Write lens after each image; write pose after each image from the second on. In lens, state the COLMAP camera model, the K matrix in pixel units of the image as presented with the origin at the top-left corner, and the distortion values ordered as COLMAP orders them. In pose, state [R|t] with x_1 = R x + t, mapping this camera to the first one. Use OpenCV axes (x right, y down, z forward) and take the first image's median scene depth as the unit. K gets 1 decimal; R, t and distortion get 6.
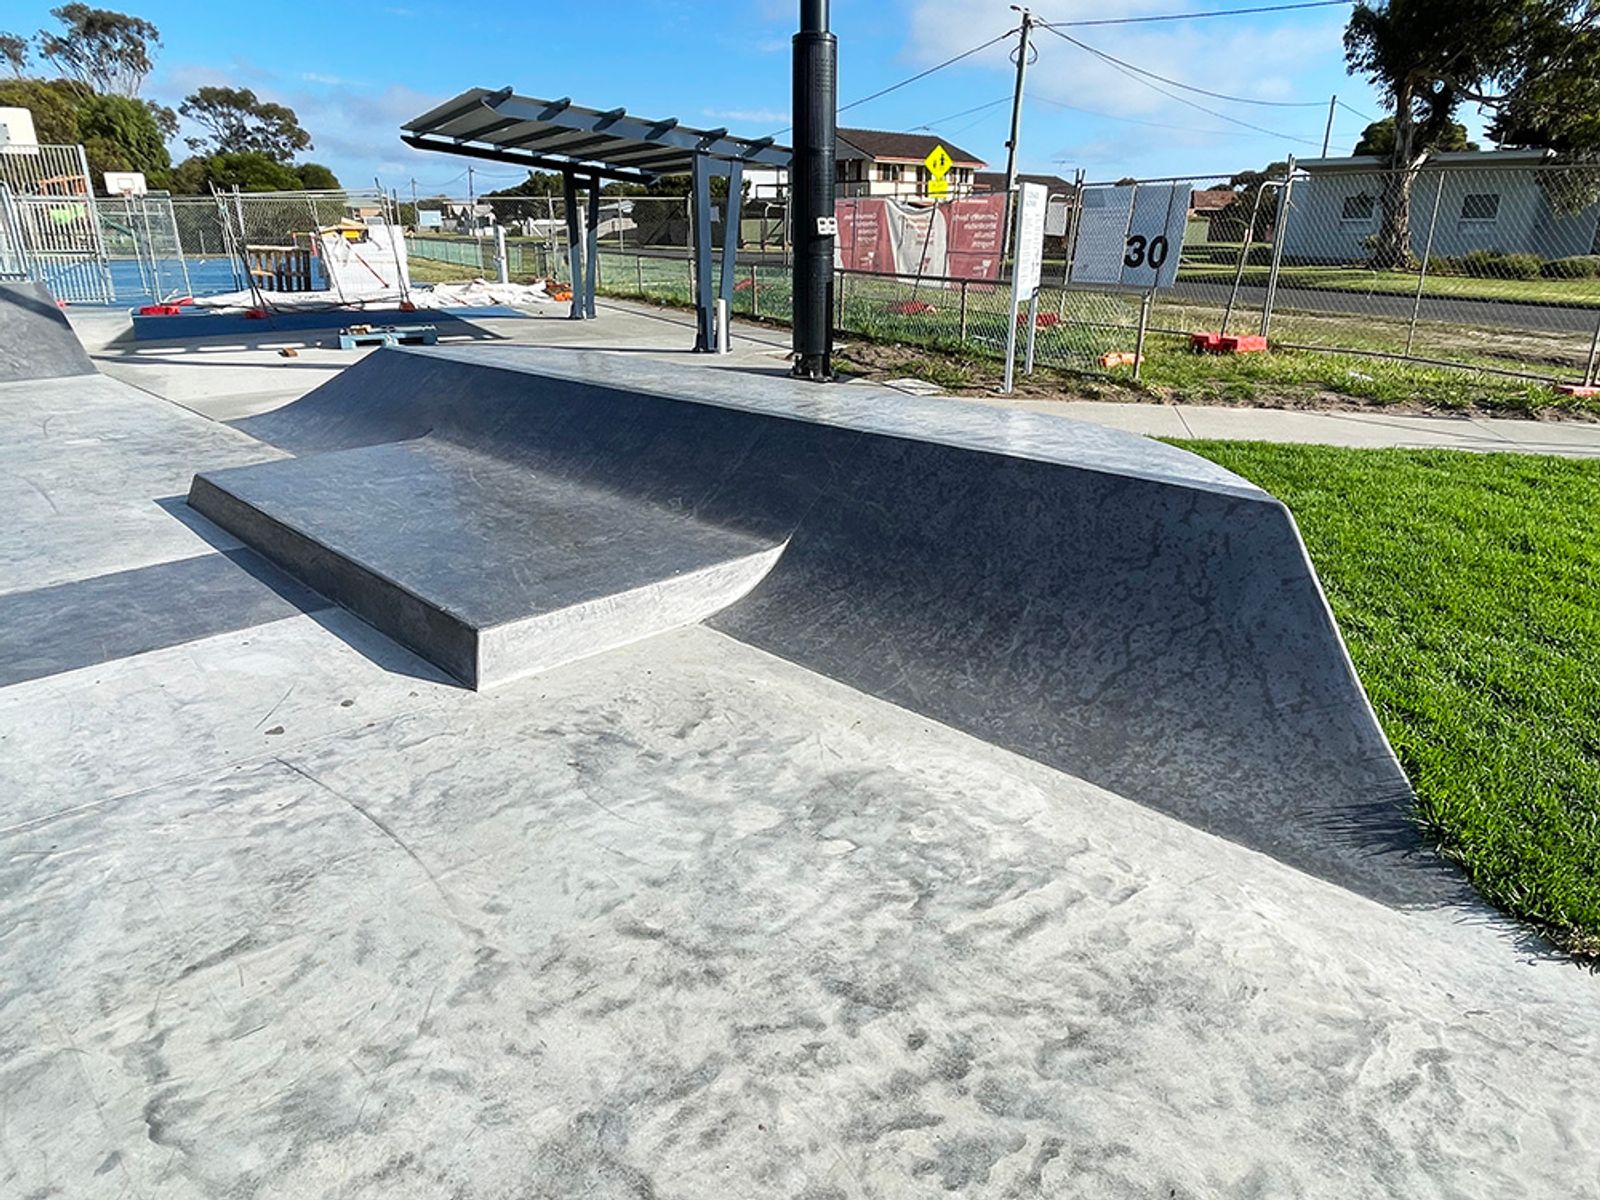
lens RADIAL K [[1011.1, 0, 797.9], [0, 1011.1, 595.7], [0, 0, 1]] dist [-0.005157, -0.000525]
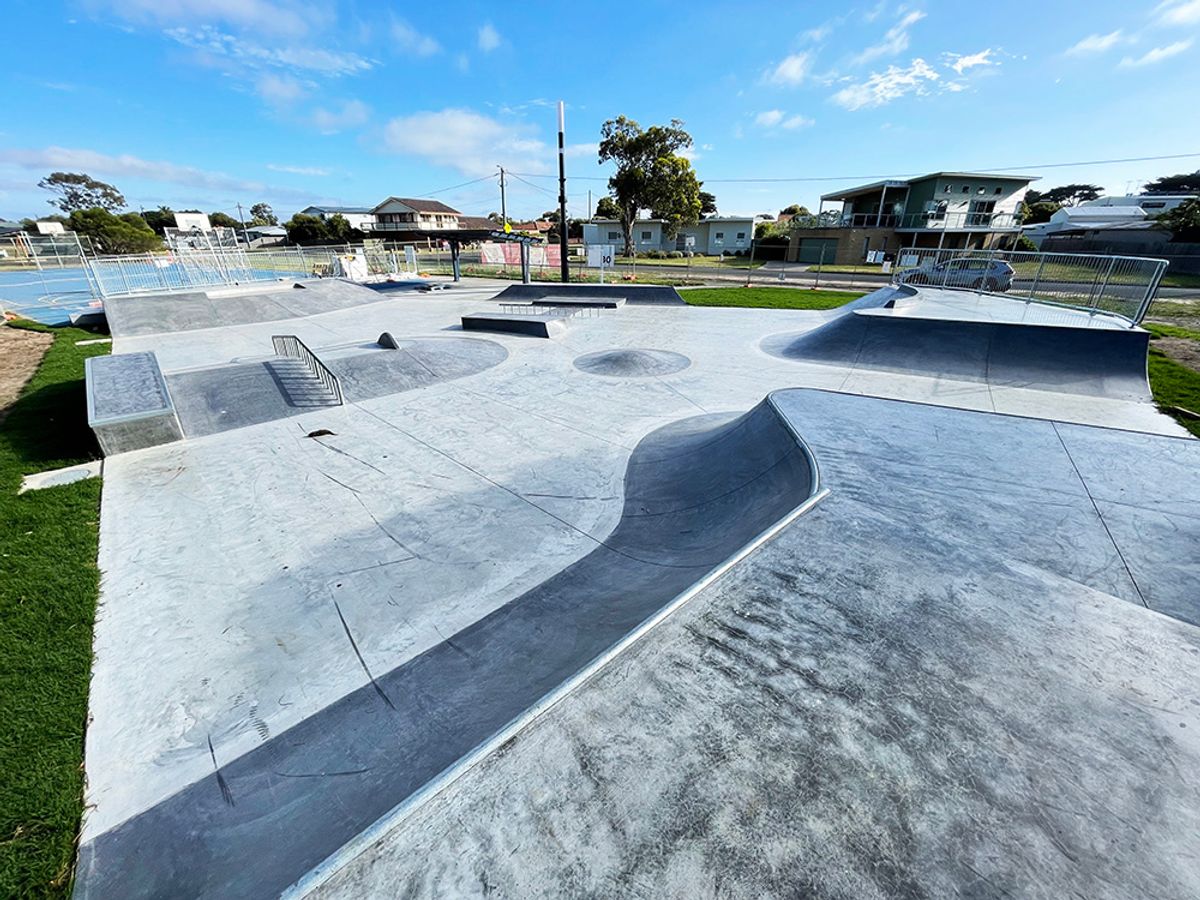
lens RADIAL K [[477.0, 0, 597.0], [0, 477.0, 442.1], [0, 0, 1]] dist [-0.008667, 0.005858]
pose [[0.877415, -0.198759, 0.436622, -0.546011], [0.171246, 0.979938, 0.101958, 0.171165], [-0.448127, -0.014690, 0.893849, -0.643088]]
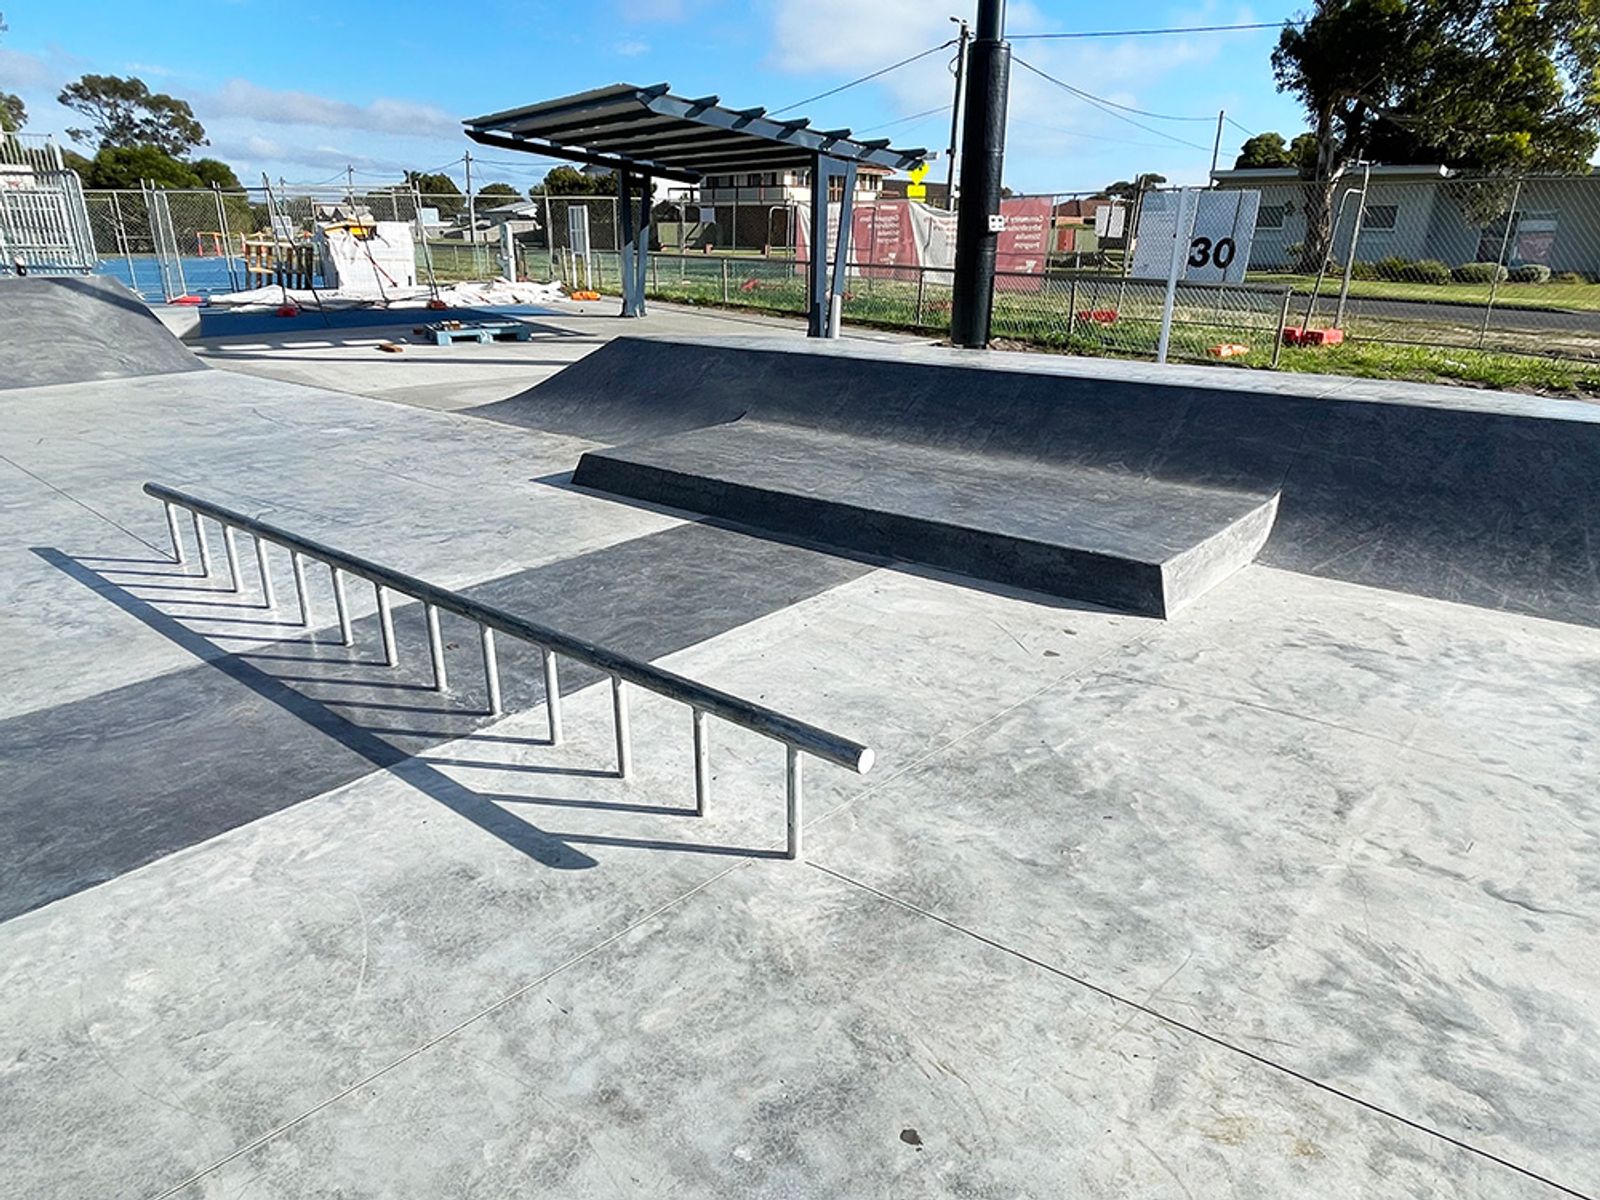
lens RADIAL K [[1016.2, 0, 800.0], [0, 1016.2, 600.0], [0, 0, 1]] dist [-0.013140, 0.009358]
pose [[0.993270, -0.030640, 0.111699, -0.146400], [0.030921, 0.999522, -0.000787, 0.010581], [-0.111621, 0.004235, 0.993742, -0.013648]]
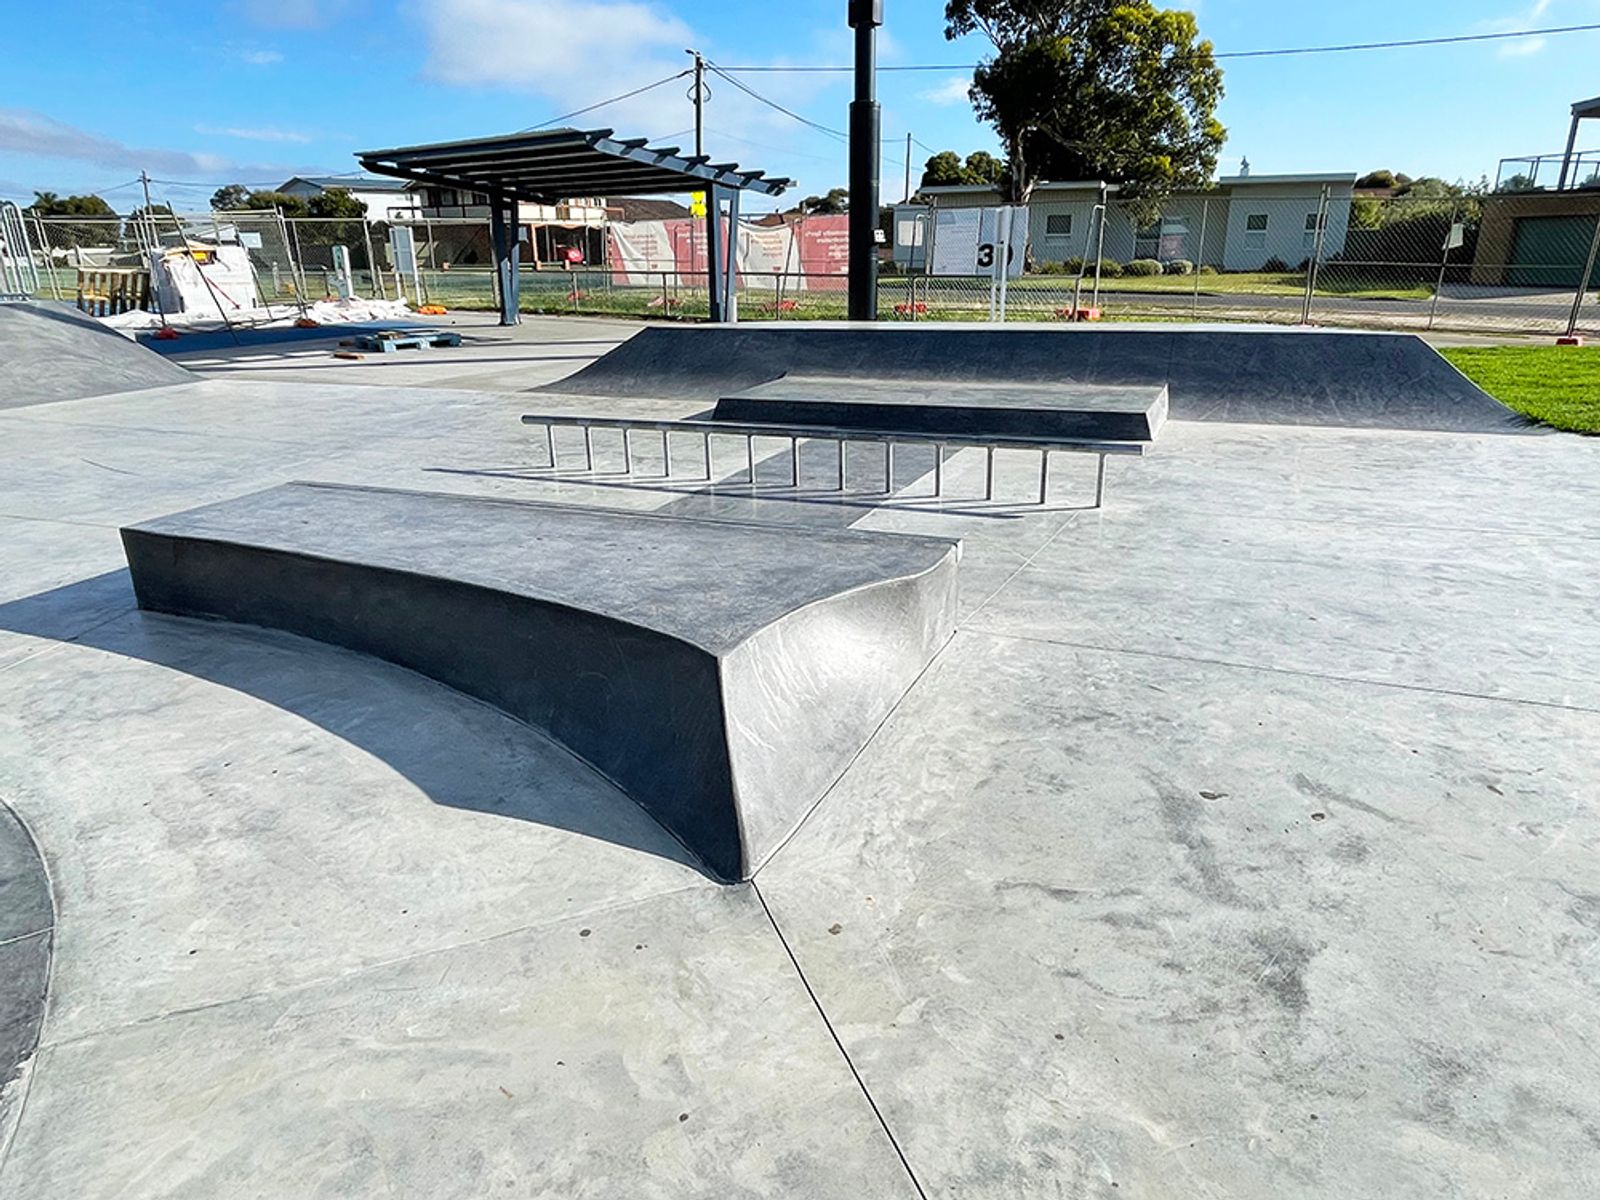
lens RADIAL K [[1010.1, 0, 798.7], [0, 1010.1, 586.1], [0, 0, 1]] dist [0.020490, -0.038297]
pose [[0.922628, -0.132727, 0.362136, -0.313292], [0.143289, 0.989678, -0.002336, 0.051061], [-0.358088, 0.054045, 0.932123, -0.121619]]
